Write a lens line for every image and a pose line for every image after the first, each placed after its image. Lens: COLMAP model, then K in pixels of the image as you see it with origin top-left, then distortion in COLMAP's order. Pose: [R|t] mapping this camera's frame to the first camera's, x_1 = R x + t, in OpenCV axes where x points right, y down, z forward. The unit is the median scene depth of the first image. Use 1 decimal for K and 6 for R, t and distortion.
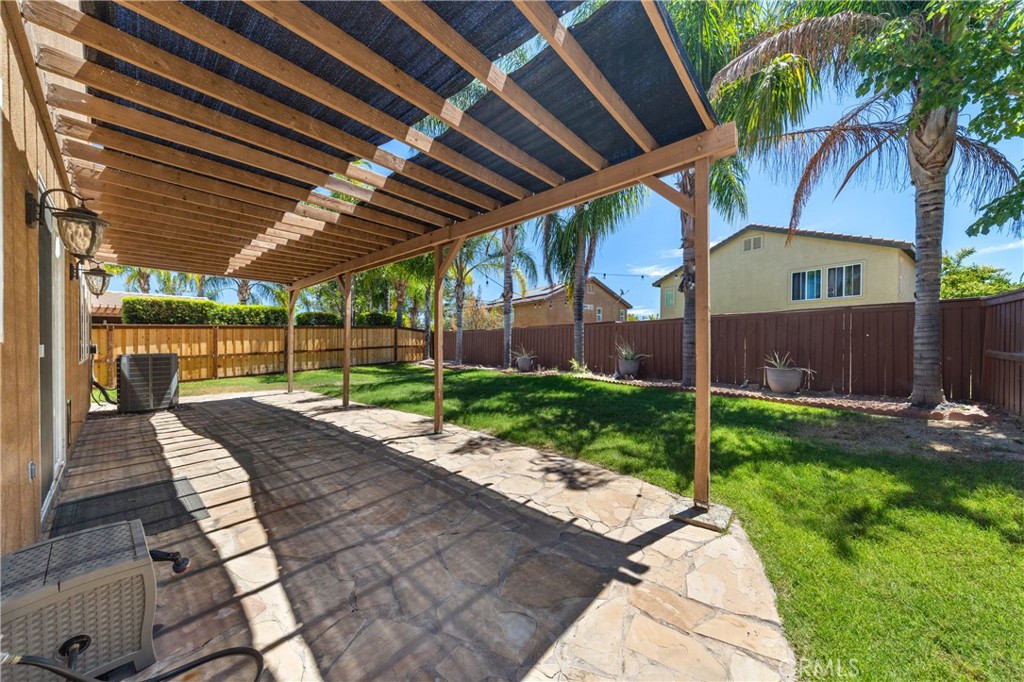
lens RADIAL K [[339.4, 0, 512.0], [0, 339.4, 341.0], [0, 0, 1]] dist [0.000011, 0.000006]
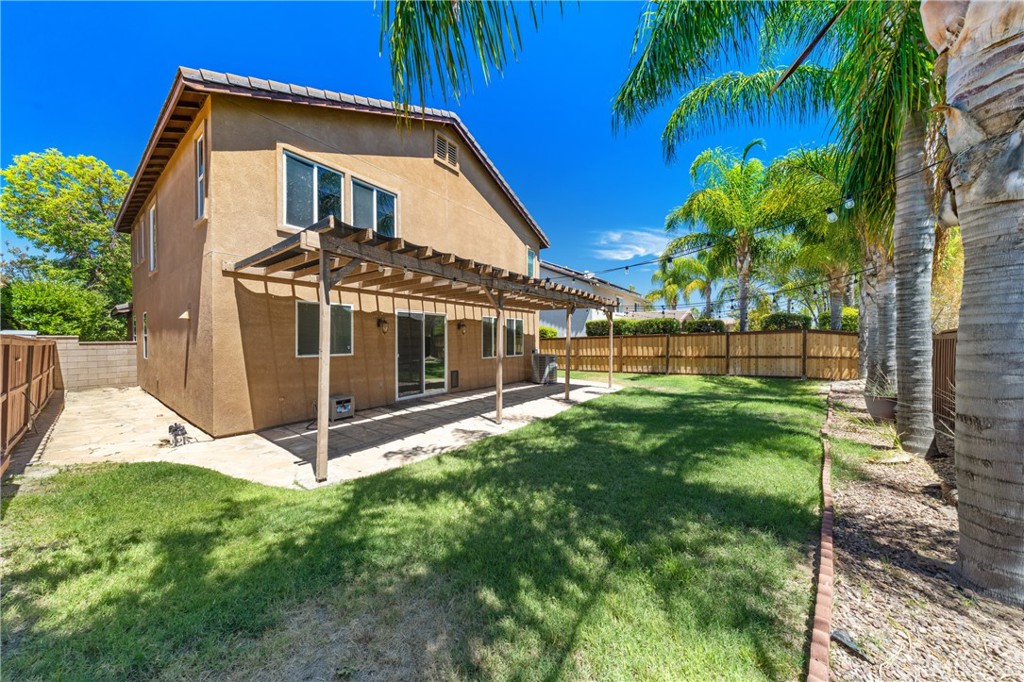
lens RADIAL K [[339.4, 0, 512.0], [0, 339.4, 341.0], [0, 0, 1]] dist [0.000011, 0.000006]
pose [[0.080449, 0.003799, -0.996752, 0.645998], [-0.004855, 0.999982, 0.003420, -0.032590], [0.996747, 0.004564, 0.080466, 0.528117]]
